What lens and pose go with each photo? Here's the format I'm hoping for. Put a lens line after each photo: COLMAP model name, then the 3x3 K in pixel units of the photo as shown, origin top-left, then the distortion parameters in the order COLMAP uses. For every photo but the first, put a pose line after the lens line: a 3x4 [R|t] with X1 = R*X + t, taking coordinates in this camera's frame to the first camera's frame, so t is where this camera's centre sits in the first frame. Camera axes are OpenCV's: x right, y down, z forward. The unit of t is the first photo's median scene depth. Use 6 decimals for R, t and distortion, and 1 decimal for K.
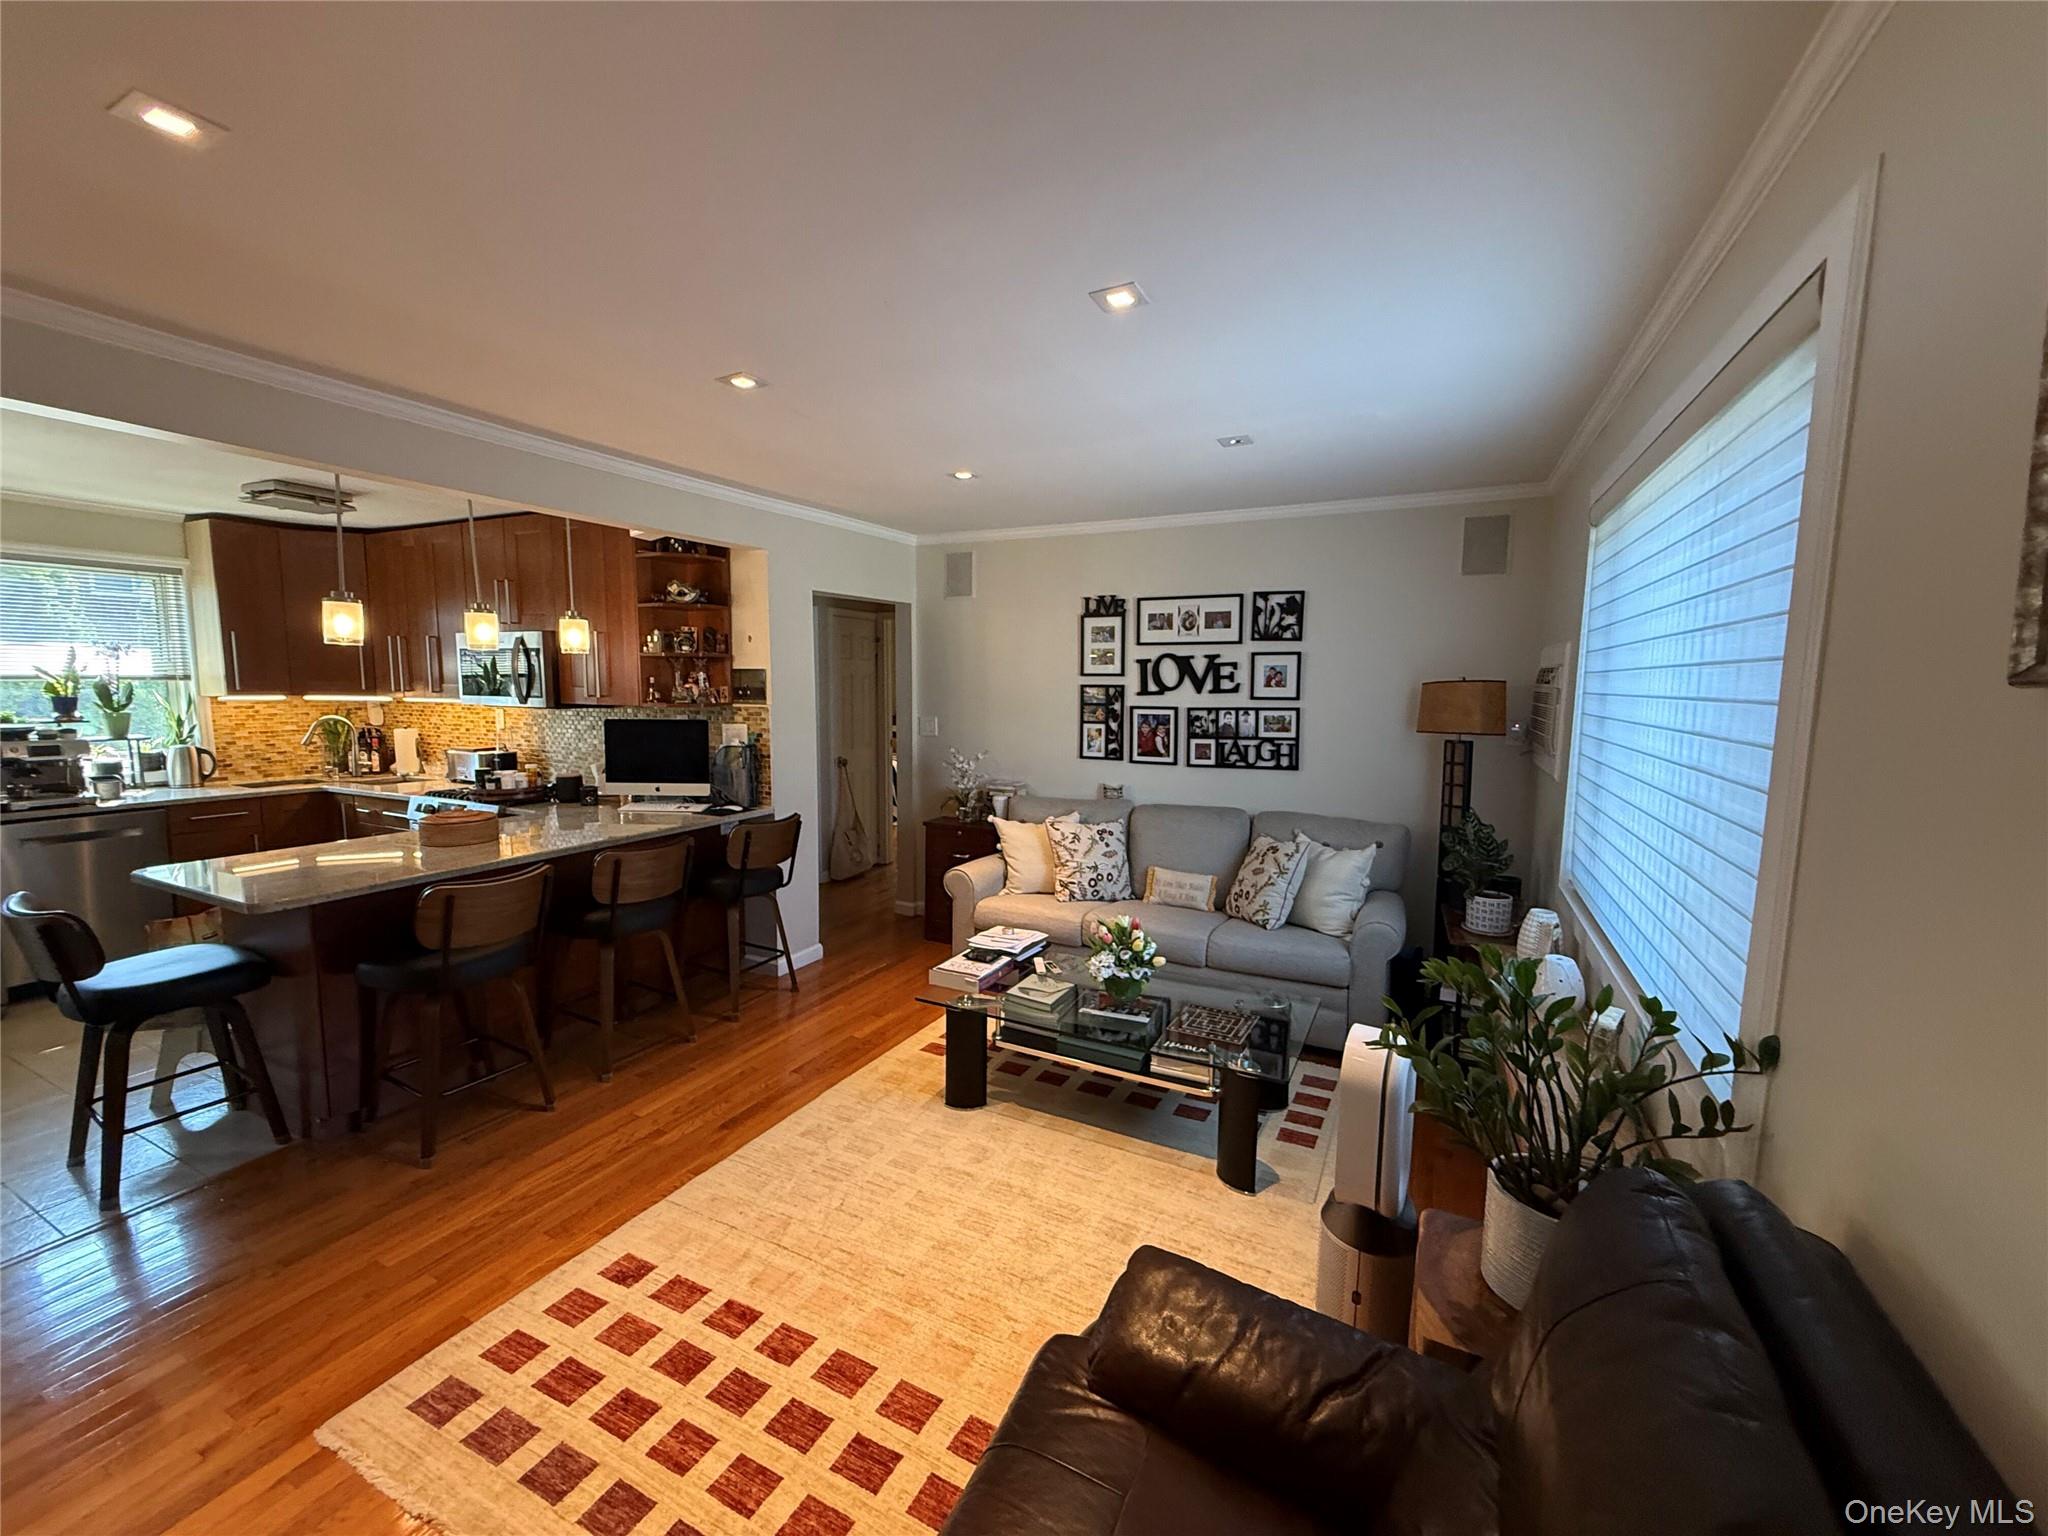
lens RADIAL K [[816.8, 0, 1021.8], [0, 816.8, 766.1], [0, 0, 1]] dist [-0.000652, -0.000147]
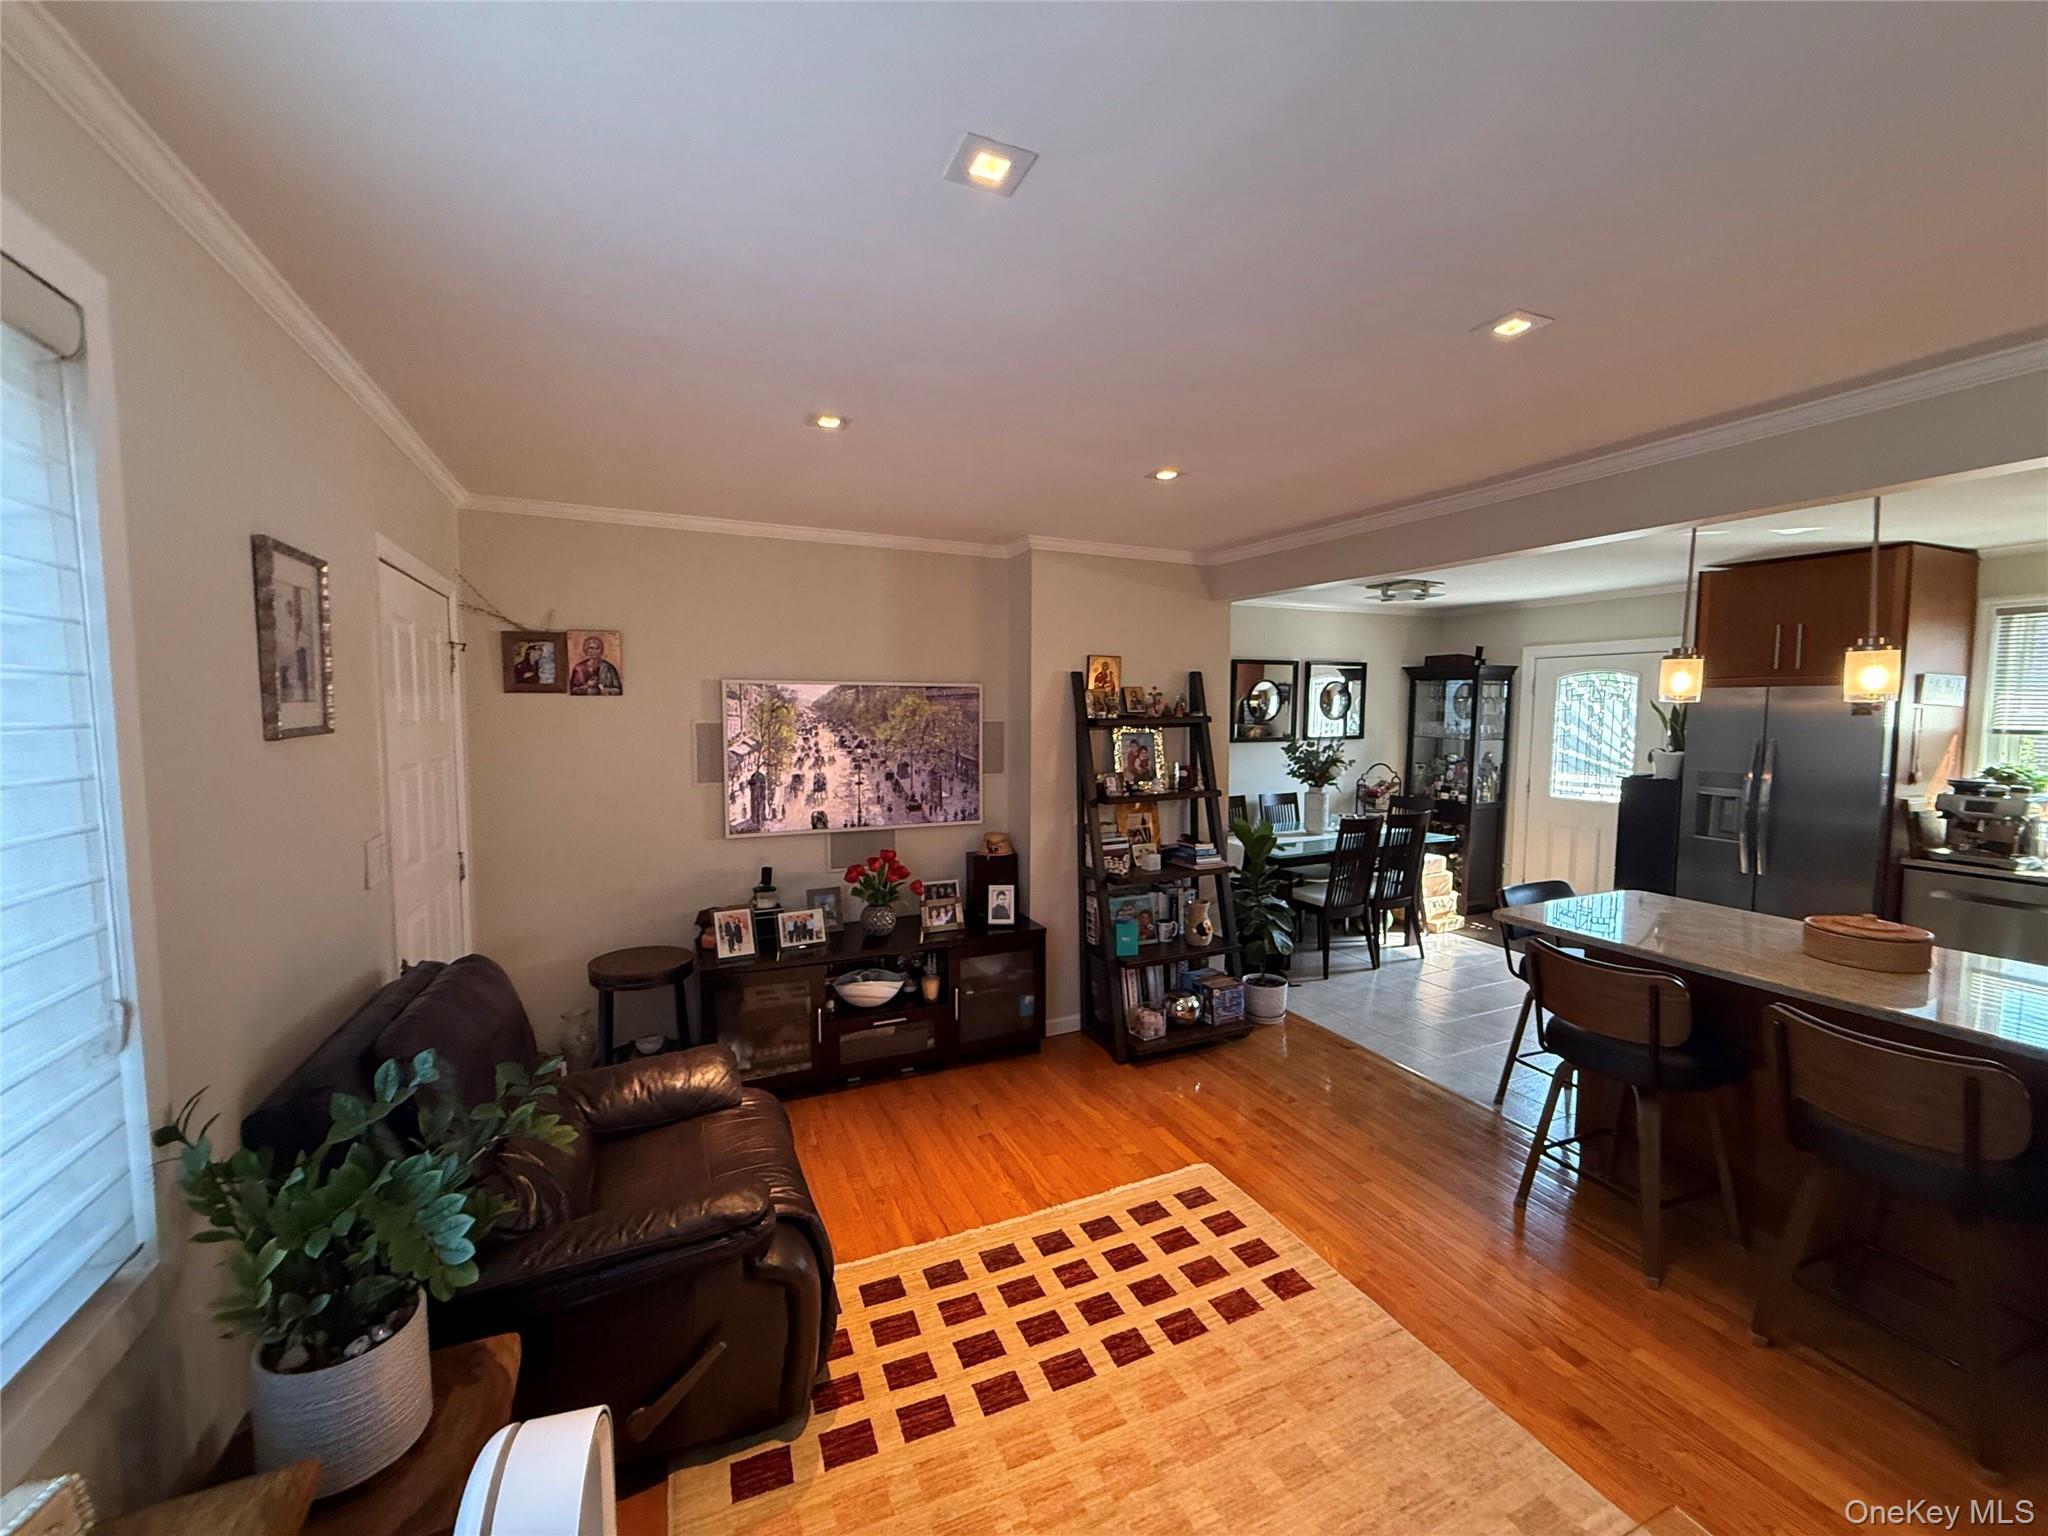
lens RADIAL K [[816.8, 0, 1021.3], [0, 816.8, 771.4], [0, 0, 1]] dist [-0.000652, -0.000147]
pose [[-0.633165, 0.047129, -0.772581, 0.614257], [-0.094098, 0.986054, 0.137270, -0.185664], [0.768276, 0.159613, -0.619900, 1.469475]]
